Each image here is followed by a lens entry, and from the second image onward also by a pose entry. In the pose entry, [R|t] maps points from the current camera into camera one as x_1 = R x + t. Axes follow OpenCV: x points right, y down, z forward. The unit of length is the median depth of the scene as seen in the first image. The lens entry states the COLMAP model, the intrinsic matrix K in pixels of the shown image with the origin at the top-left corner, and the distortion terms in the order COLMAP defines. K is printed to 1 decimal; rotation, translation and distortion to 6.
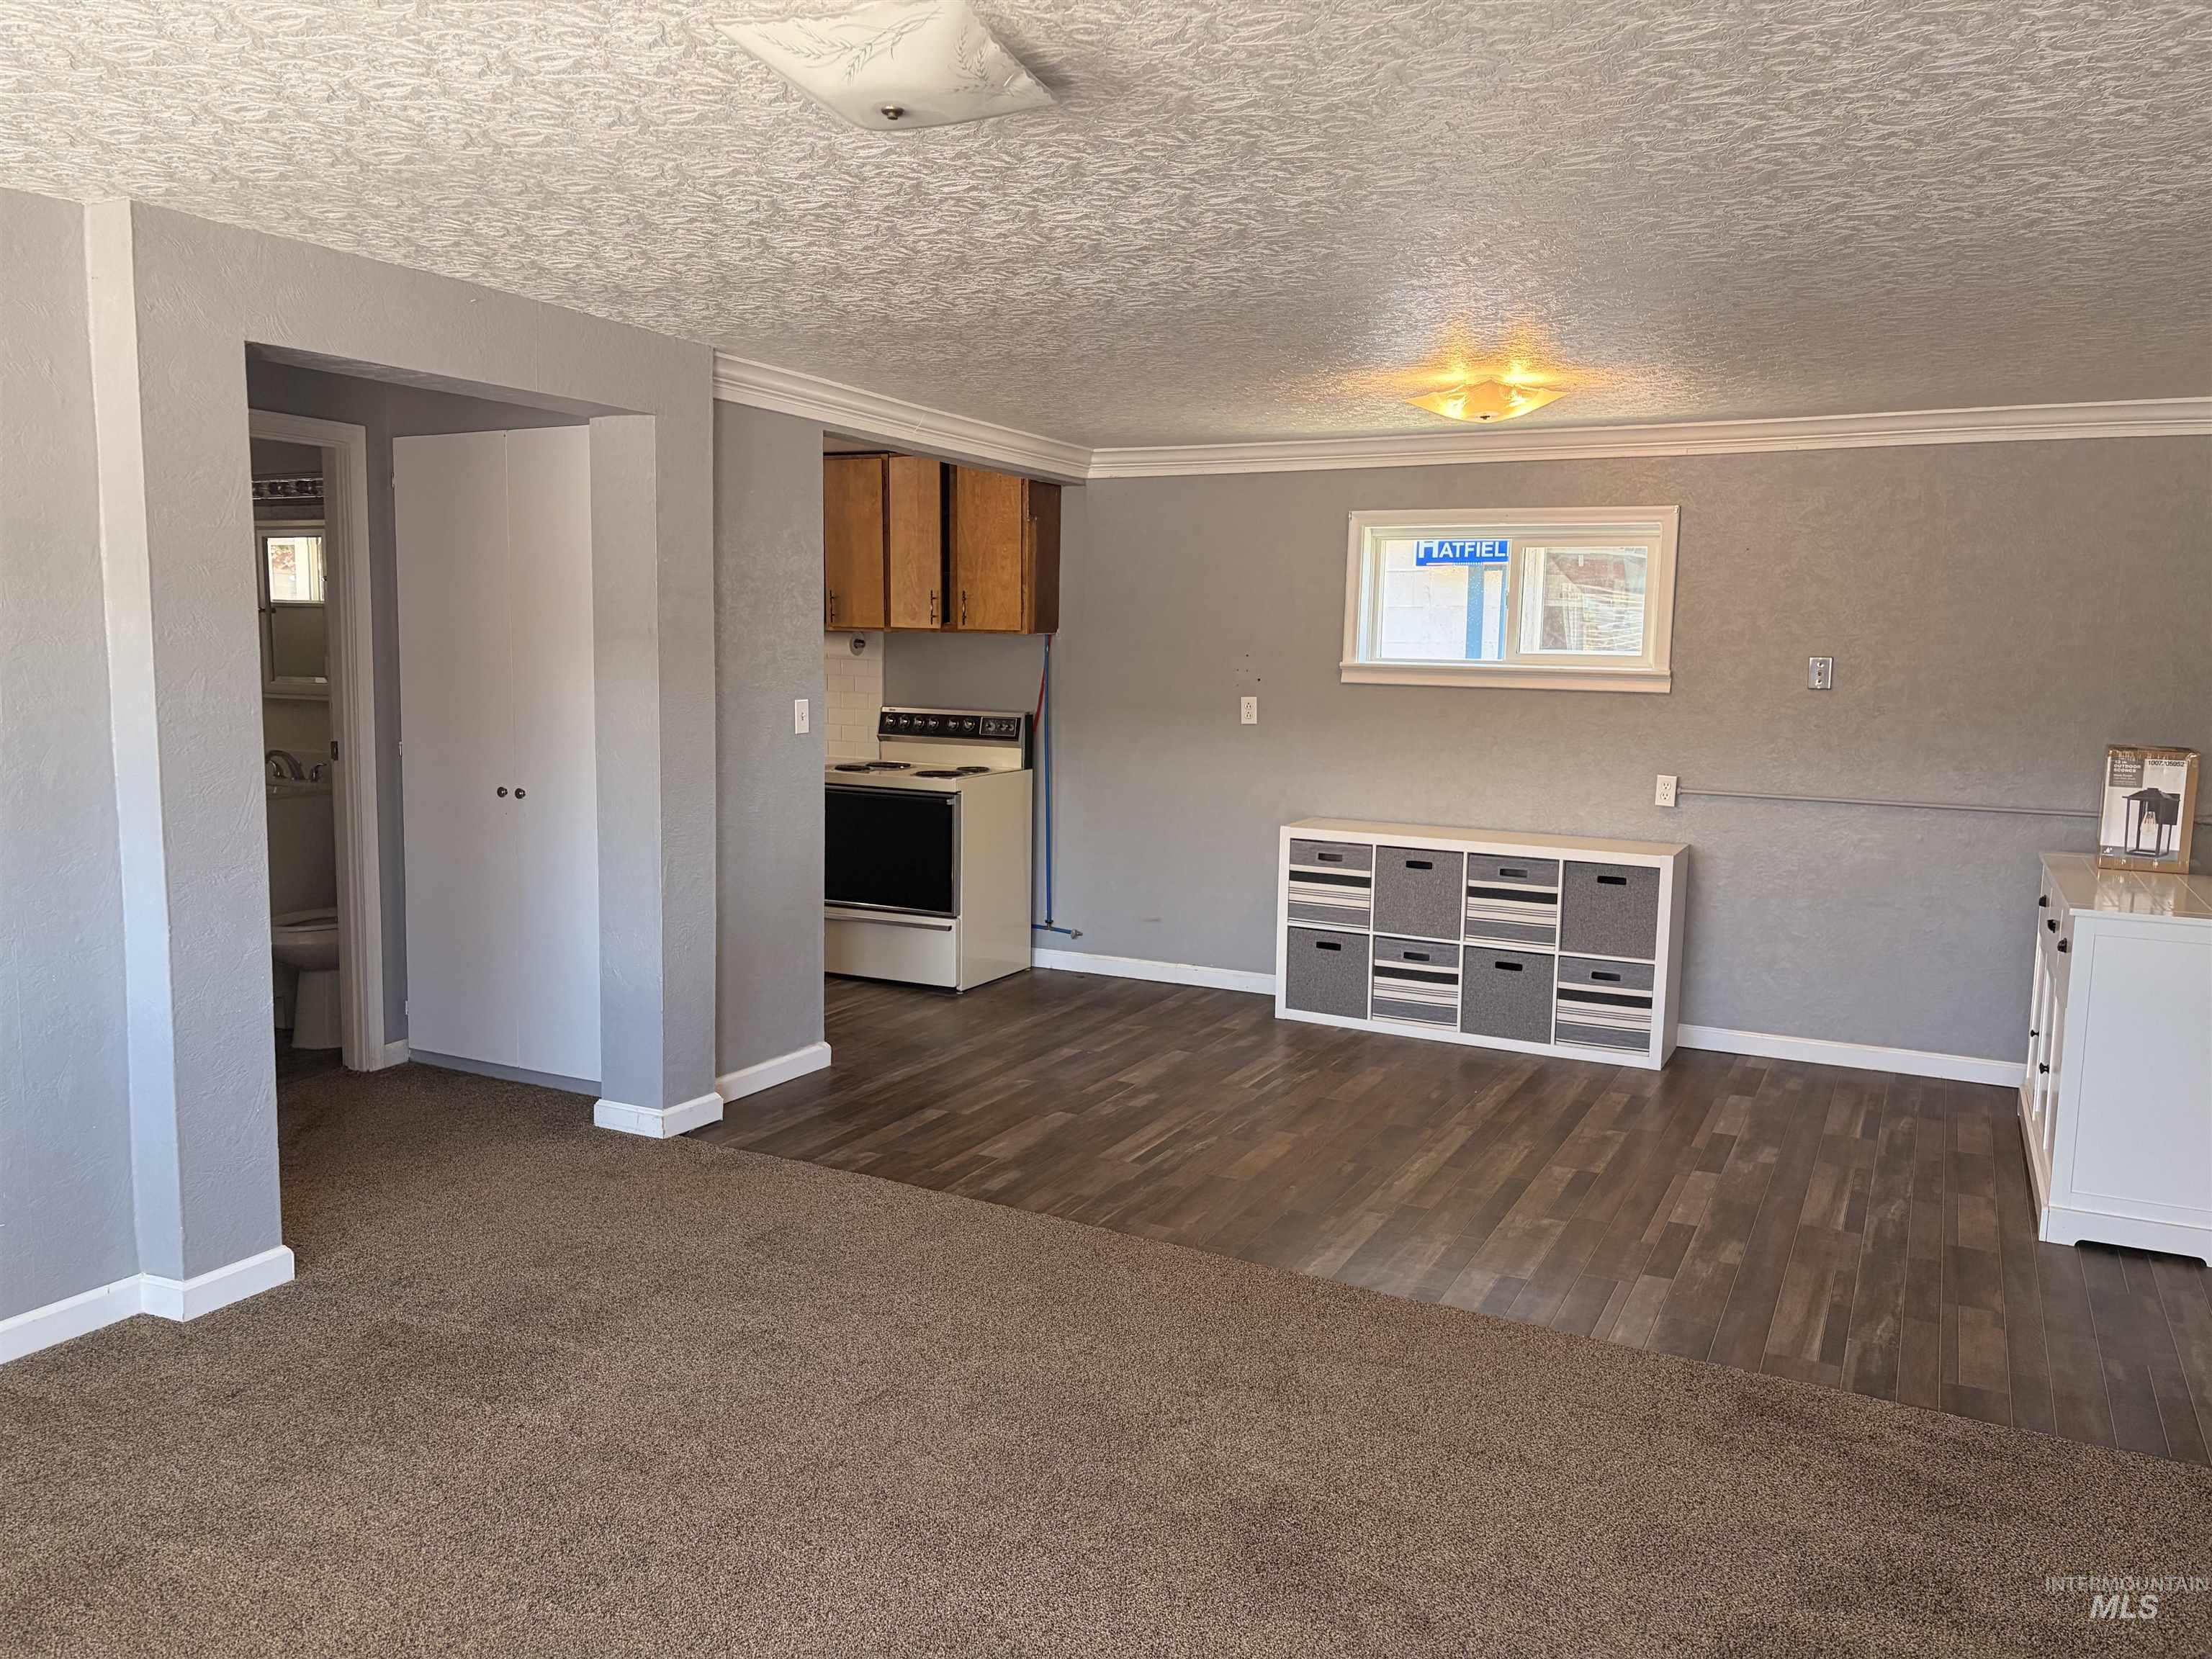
lens RADIAL K [[1647.3, 0, 1091.2], [0, 1647.3, 831.1], [0, 0, 1]] dist [0.032267, -0.031298]
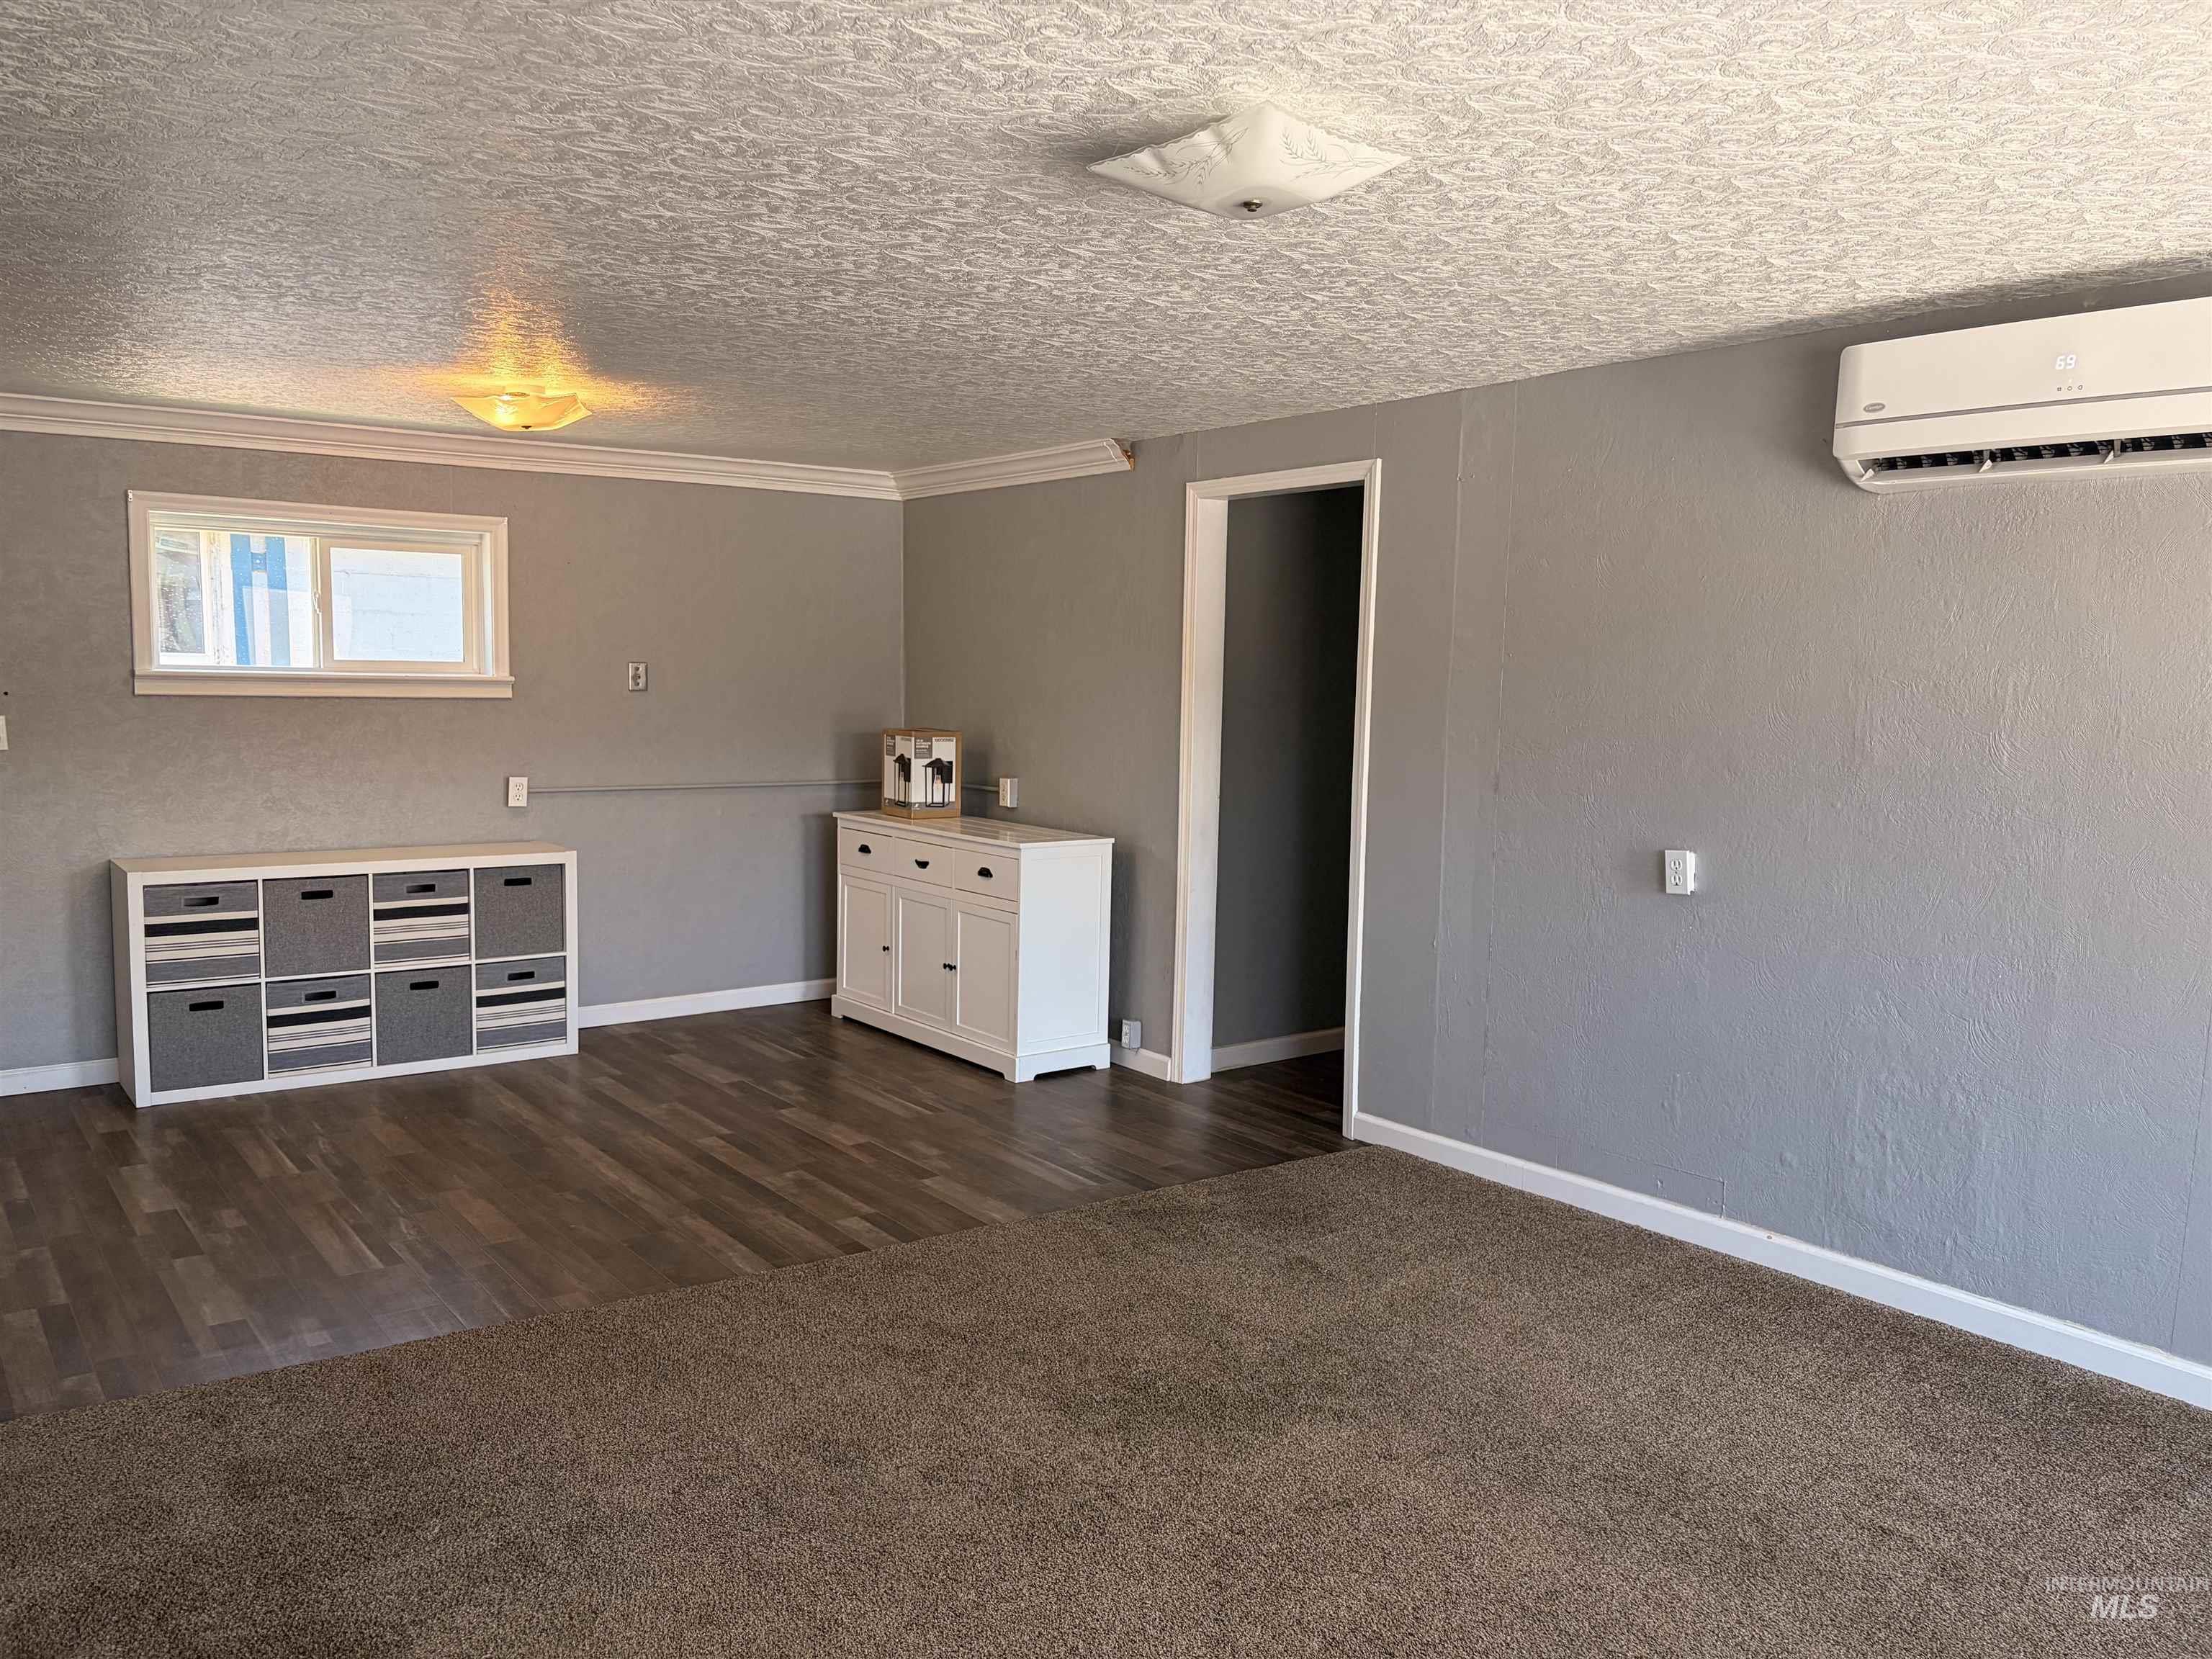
lens RADIAL K [[1647.3, 0, 1091.2], [0, 1647.3, 831.1], [0, 0, 1]] dist [0.032267, -0.031298]
pose [[0.433624, -0.100354, 0.895488, -0.439417], [0.093629, 0.993418, 0.065991, -0.035387], [-0.896216, 0.055228, 0.440166, 0.224758]]
